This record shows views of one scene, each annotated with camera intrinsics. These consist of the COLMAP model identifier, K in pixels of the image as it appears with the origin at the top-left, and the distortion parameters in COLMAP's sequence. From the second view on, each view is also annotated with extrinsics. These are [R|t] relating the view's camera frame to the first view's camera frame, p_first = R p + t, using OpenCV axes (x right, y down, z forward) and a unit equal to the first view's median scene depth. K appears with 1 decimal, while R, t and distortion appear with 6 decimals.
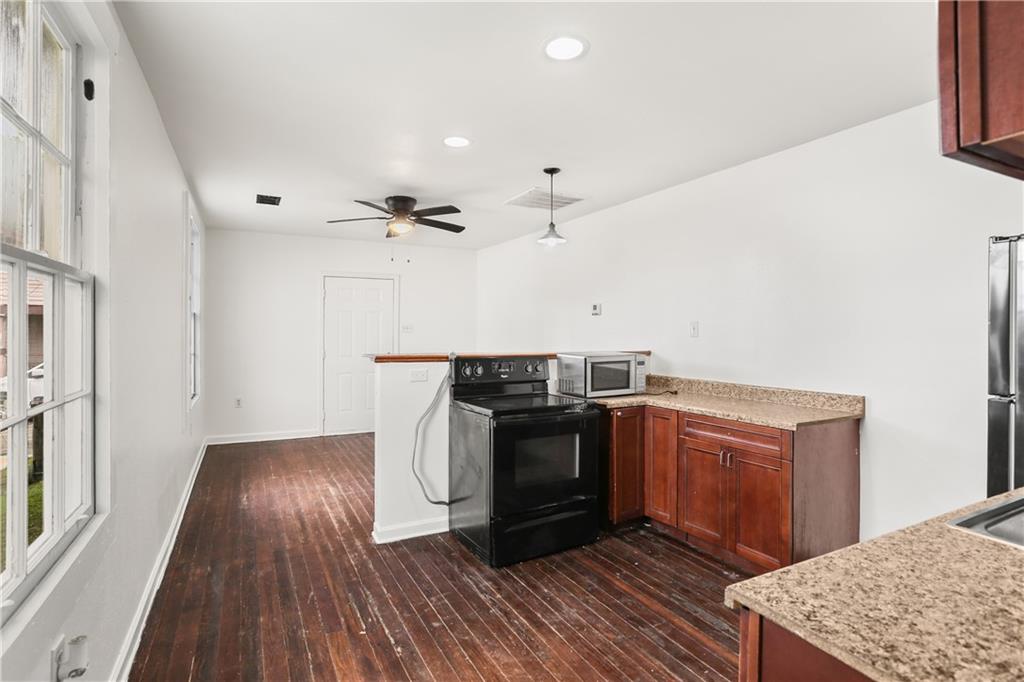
lens RADIAL K [[512.1, 0, 513.1], [0, 512.1, 330.3], [0, 0, 1]] dist [-0.000573, -0.000151]
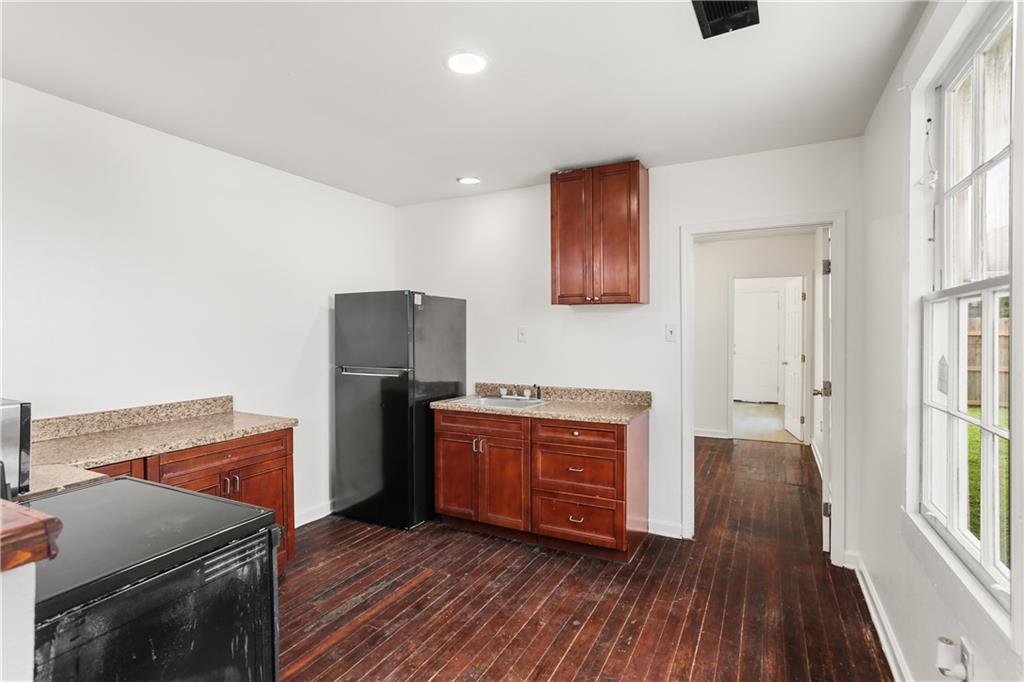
lens RADIAL K [[497.2, 0, 512.0], [0, 497.2, 341.0], [0, 0, 1]] dist [-0.000929, -0.000166]
pose [[-0.571672, -0.013975, 0.820363, -0.639042], [-0.006071, 0.999900, 0.012804, -0.010020], [-0.820460, 0.002339, -0.571699, 1.261715]]
